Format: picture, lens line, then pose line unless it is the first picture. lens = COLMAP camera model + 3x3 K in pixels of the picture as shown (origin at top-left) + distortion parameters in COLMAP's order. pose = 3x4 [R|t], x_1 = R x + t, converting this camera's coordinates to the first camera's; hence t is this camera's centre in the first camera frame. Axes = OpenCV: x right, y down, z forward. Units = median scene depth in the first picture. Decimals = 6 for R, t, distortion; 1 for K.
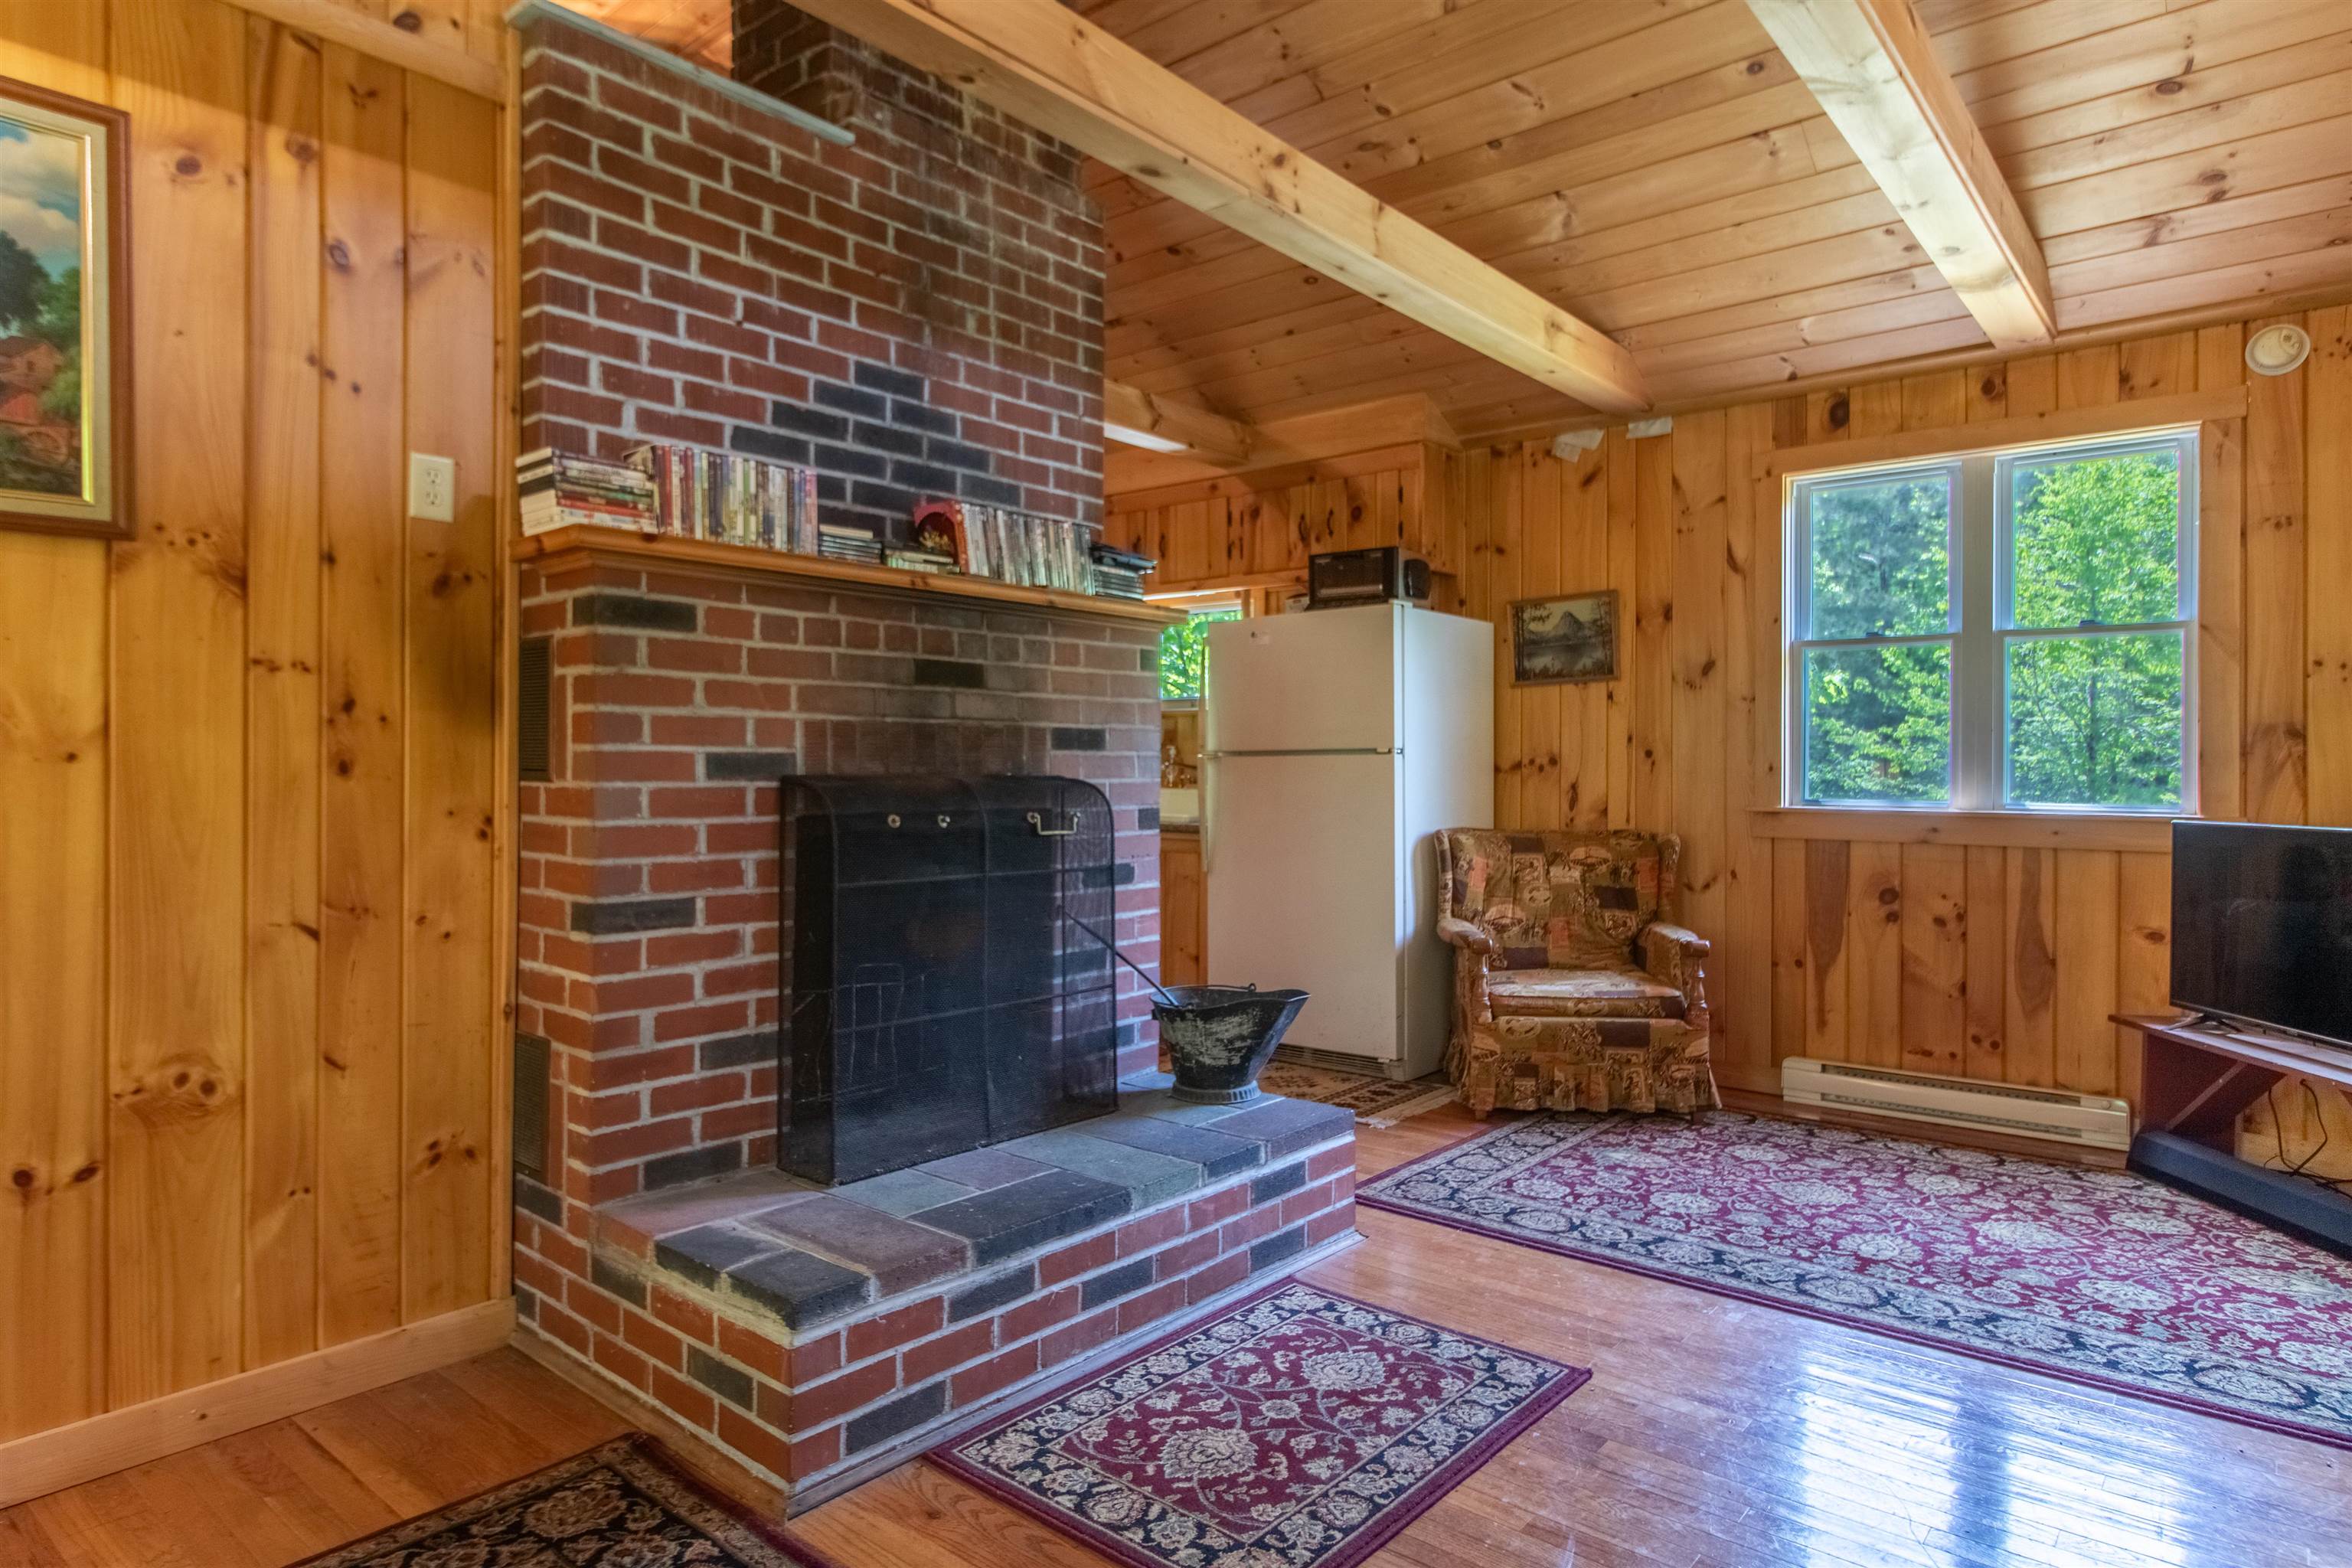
lens RADIAL K [[1335.0, 0, 1175.6], [0, 1335.0, 766.9], [0, 0, 1]] dist [-0.002048, -0.000231]
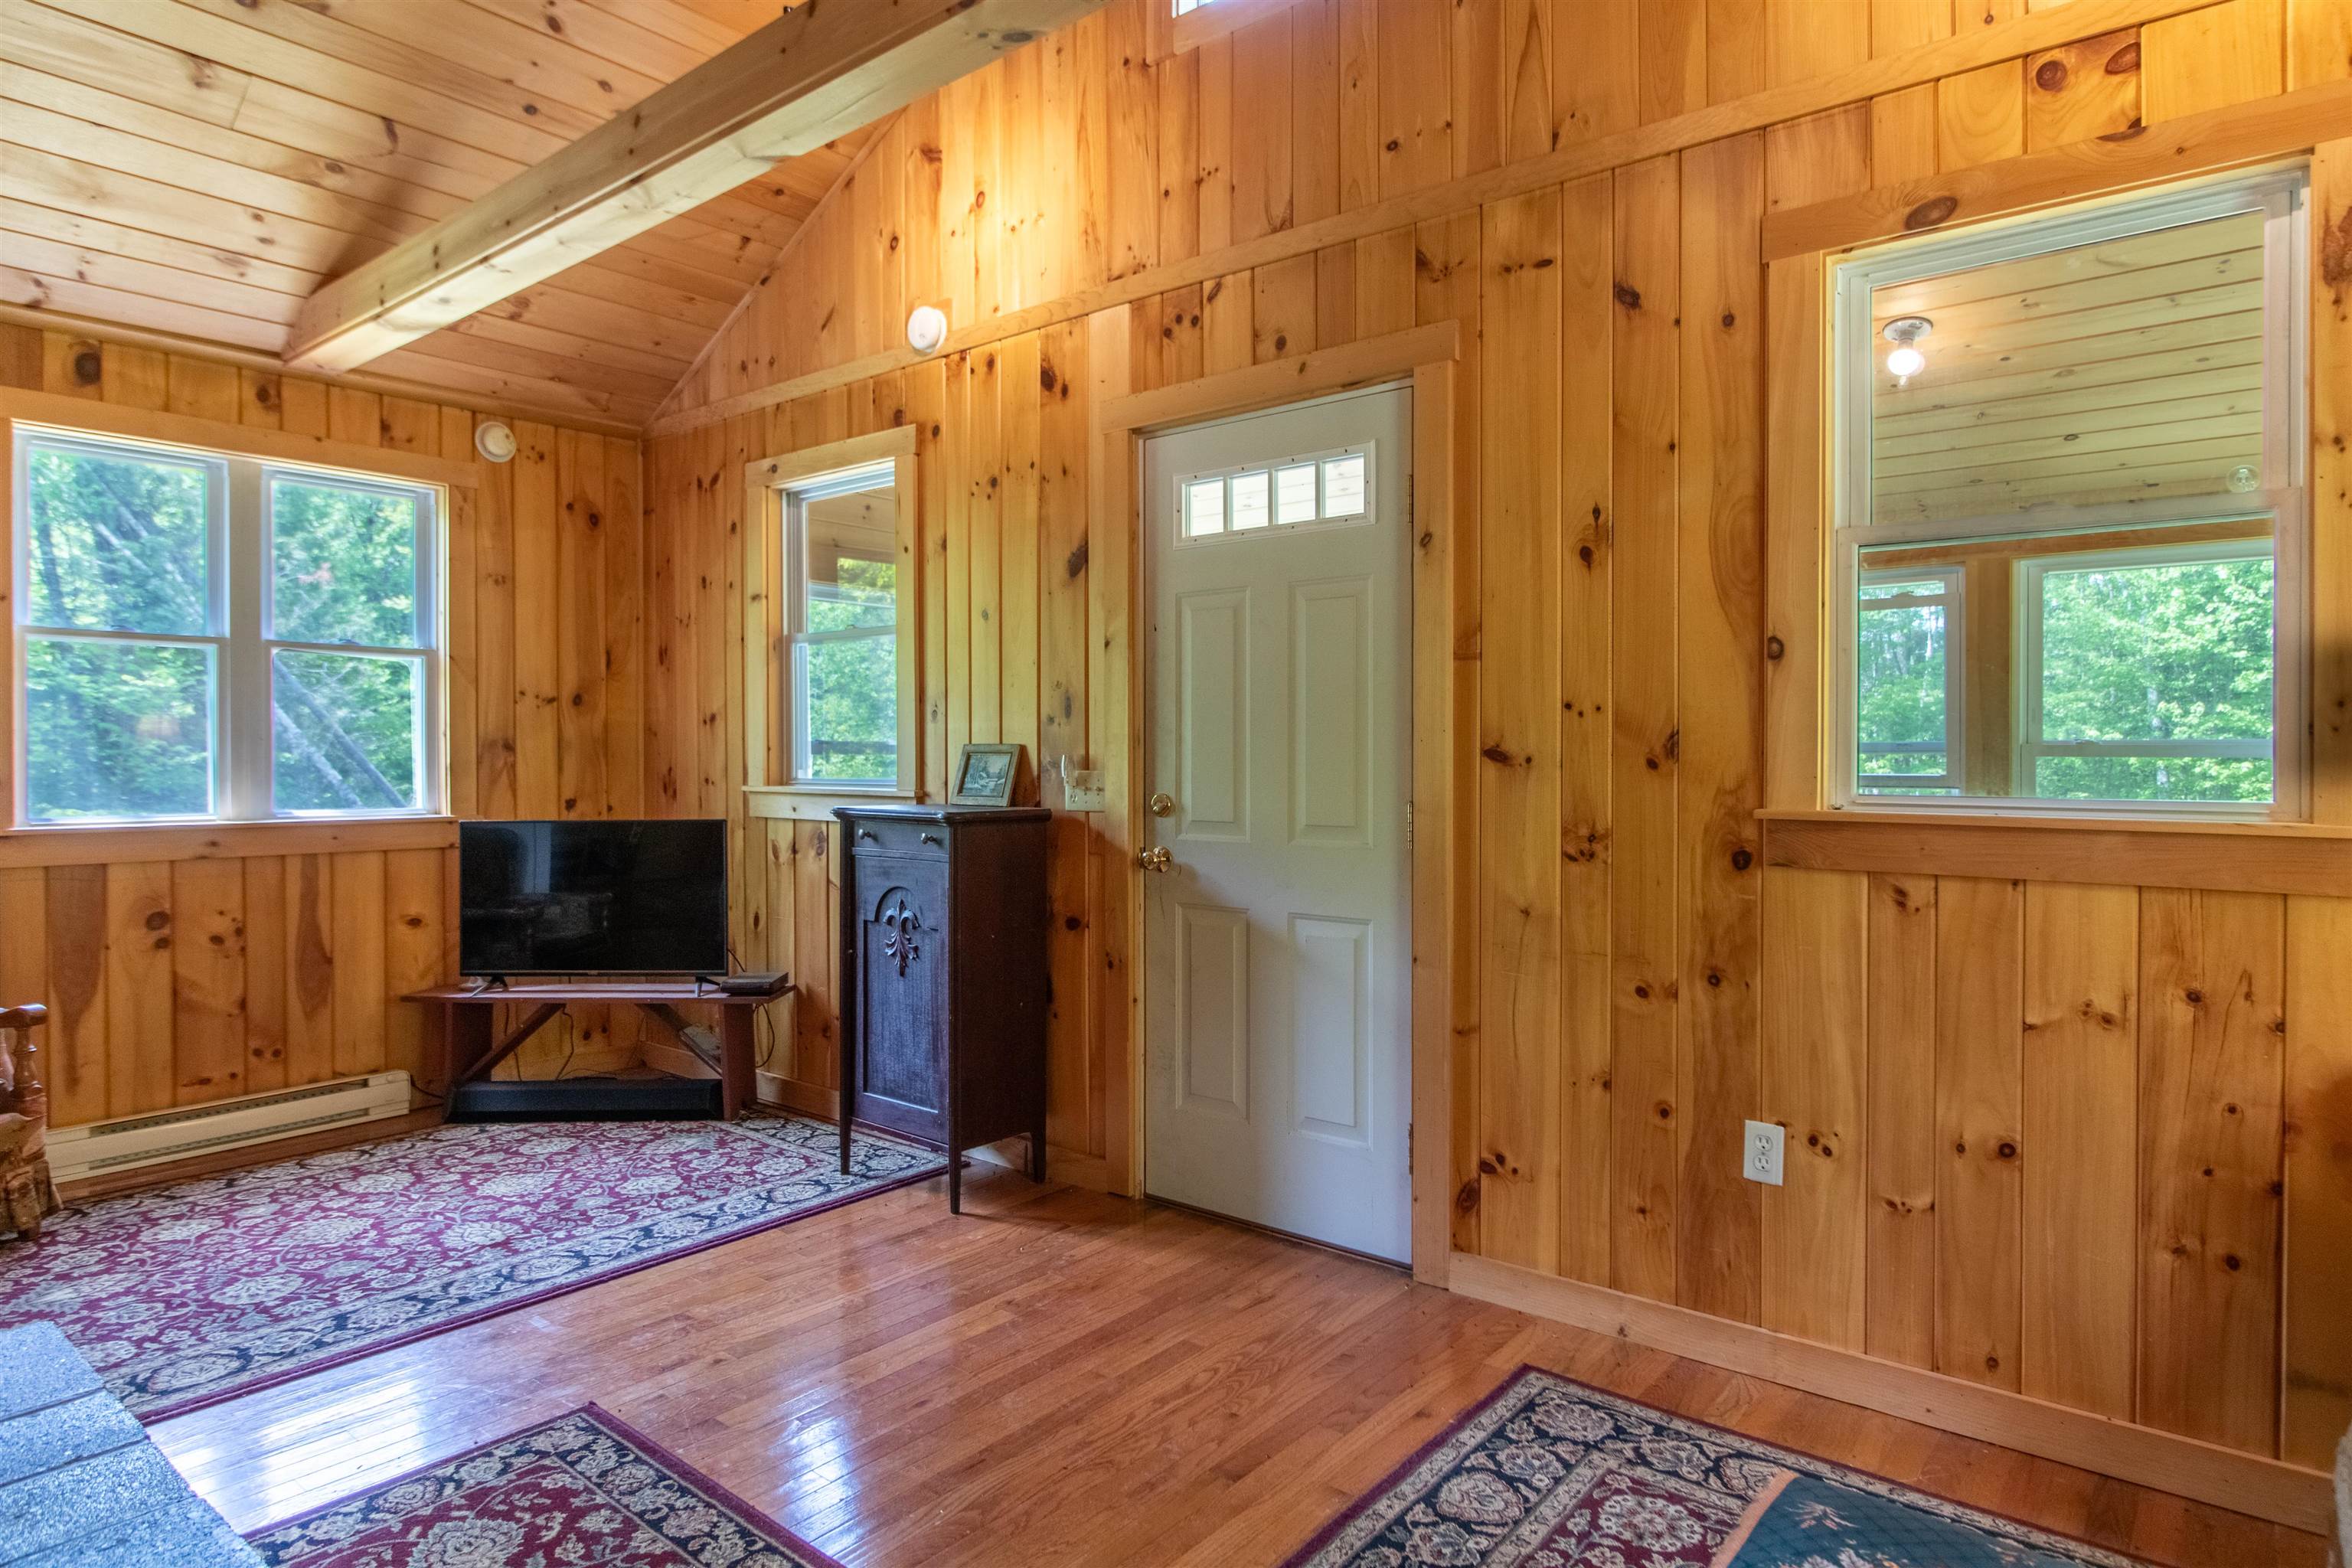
lens RADIAL K [[1335.0, 0, 1175.6], [0, 1335.0, 766.9], [0, 0, 1]] dist [-0.002048, -0.000231]
pose [[-0.009104, -0.013002, 0.999874, -0.553297], [0.001508, 0.999914, 0.013016, -0.027430], [-0.999957, 0.001626, -0.009084, 0.464292]]
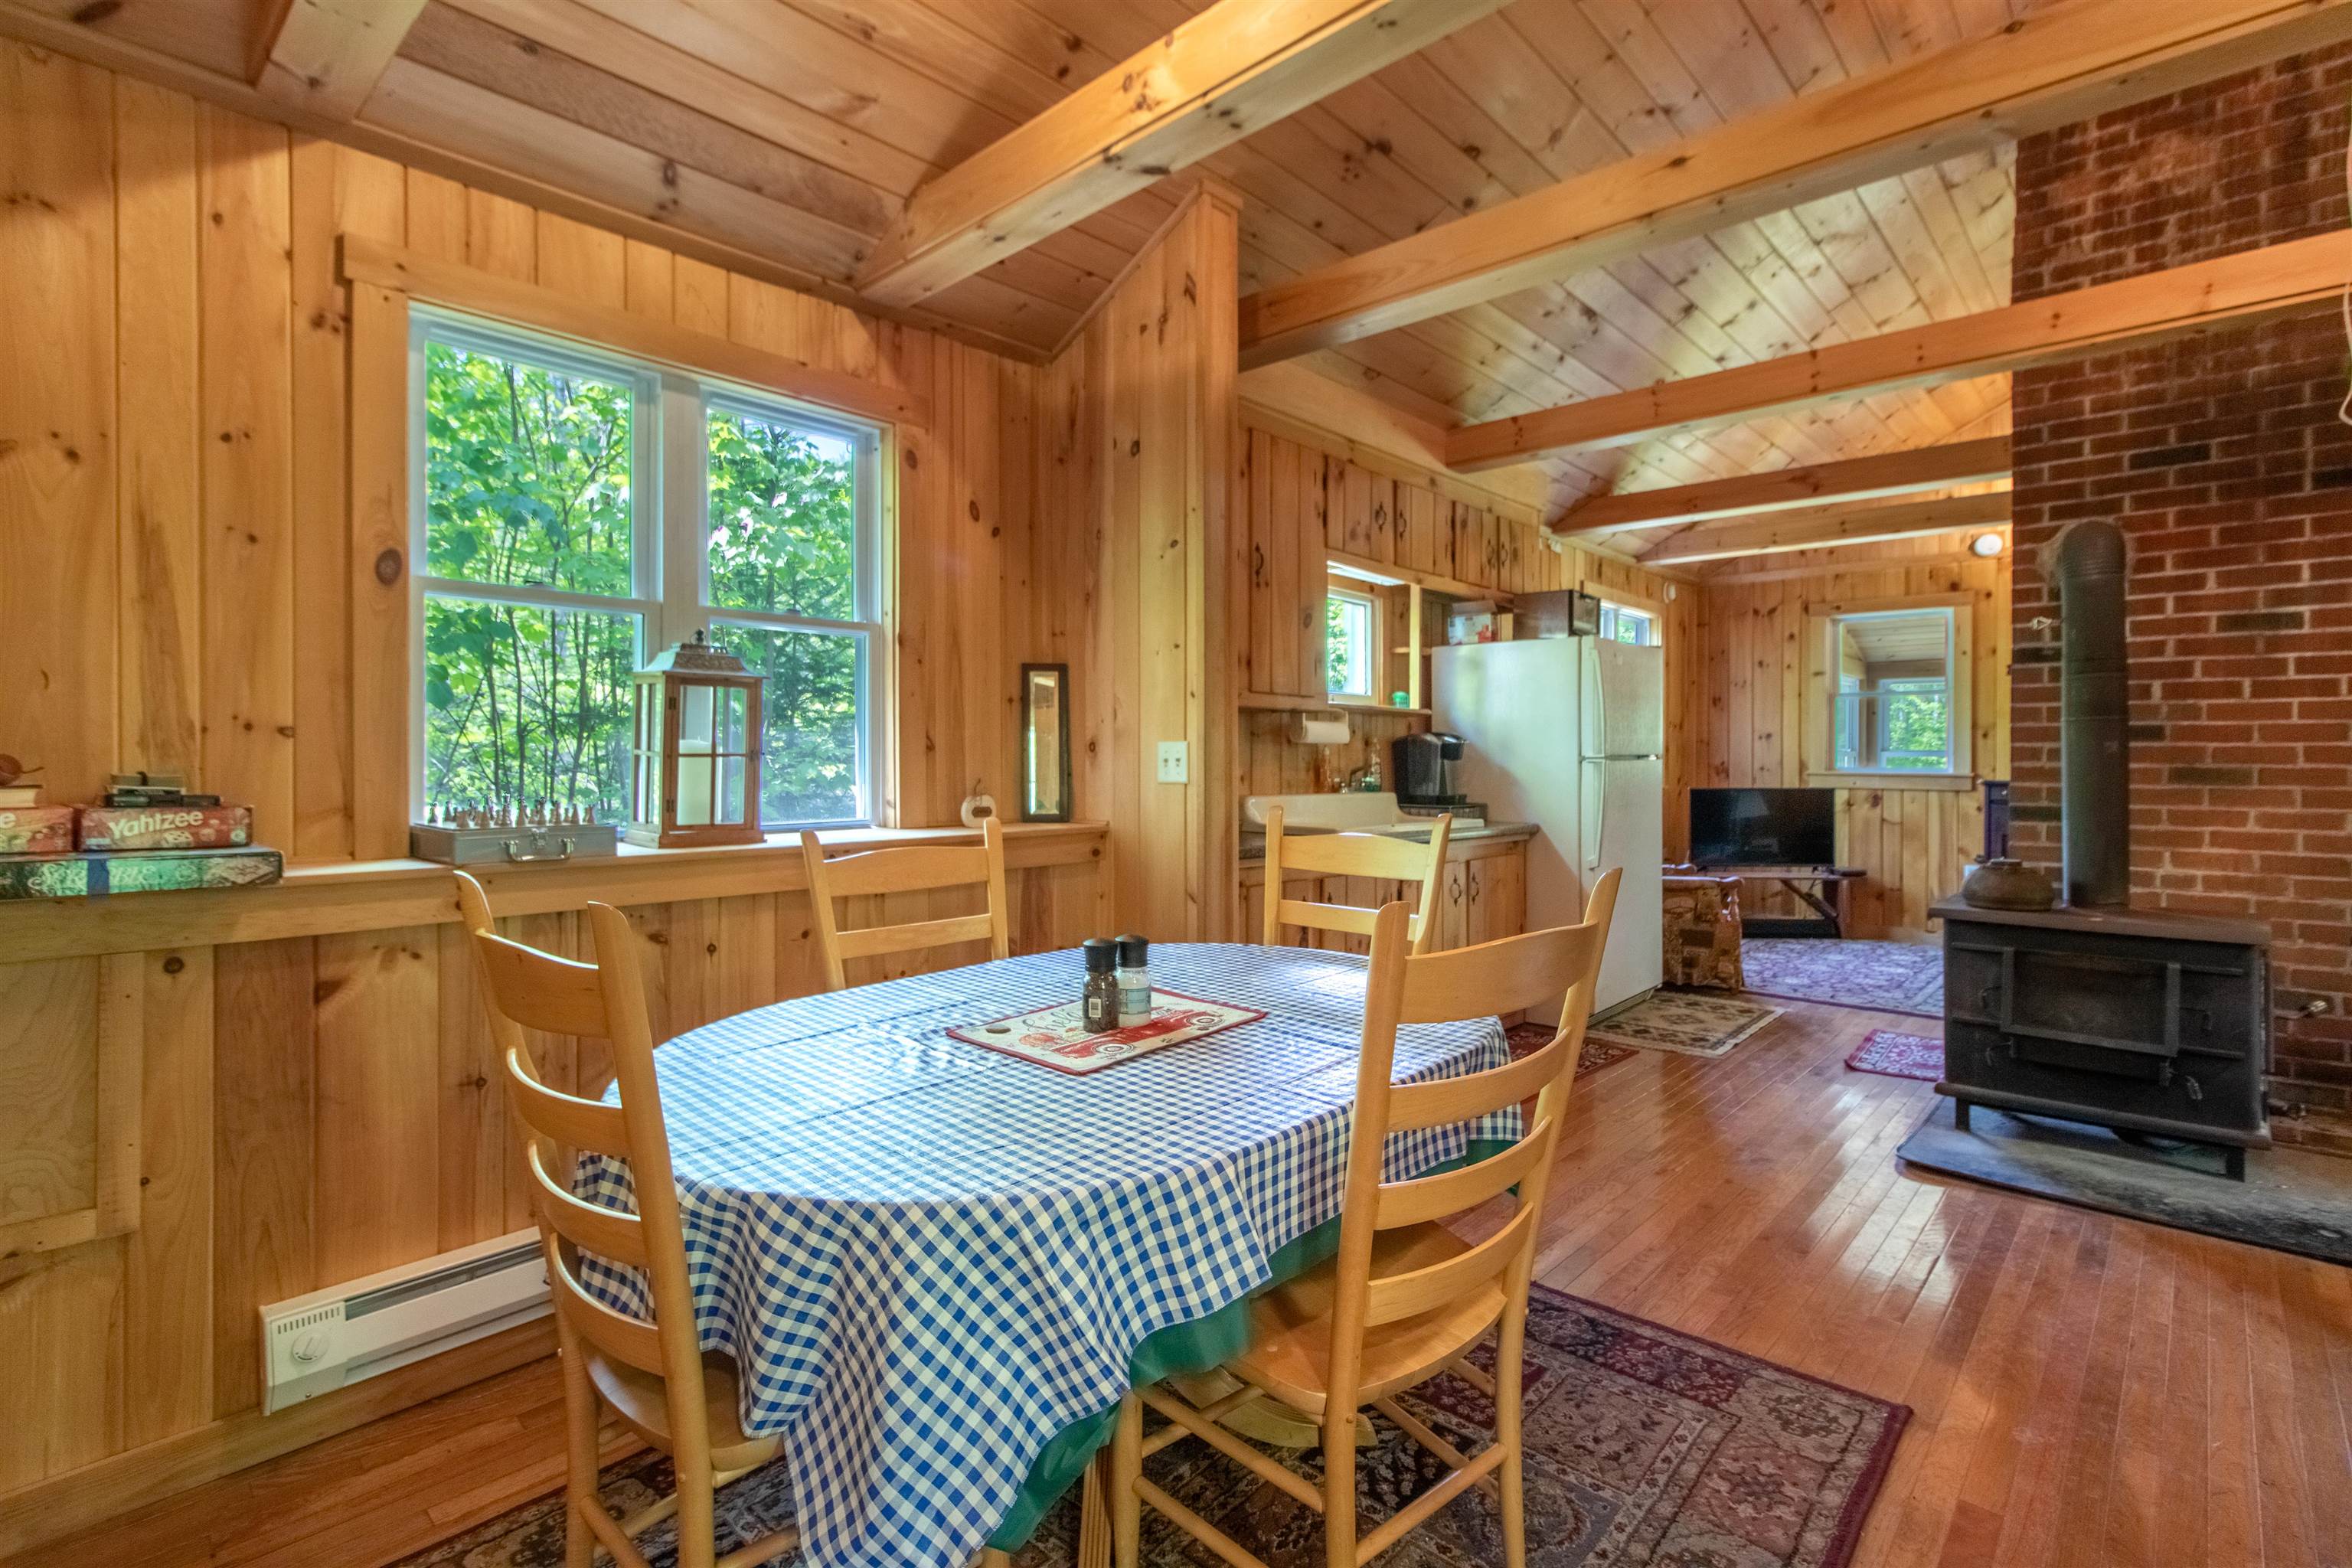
lens RADIAL K [[1081.5, 0, 1215.4], [0, 1081.5, 760.6], [0, 0, 1]] dist [0.000662, 0.000587]
pose [[0.028568, -0.008378, 0.999557, -1.468466], [-0.003024, 0.999960, 0.008468, -0.025186], [-0.999587, -0.003265, 0.028541, 2.209593]]
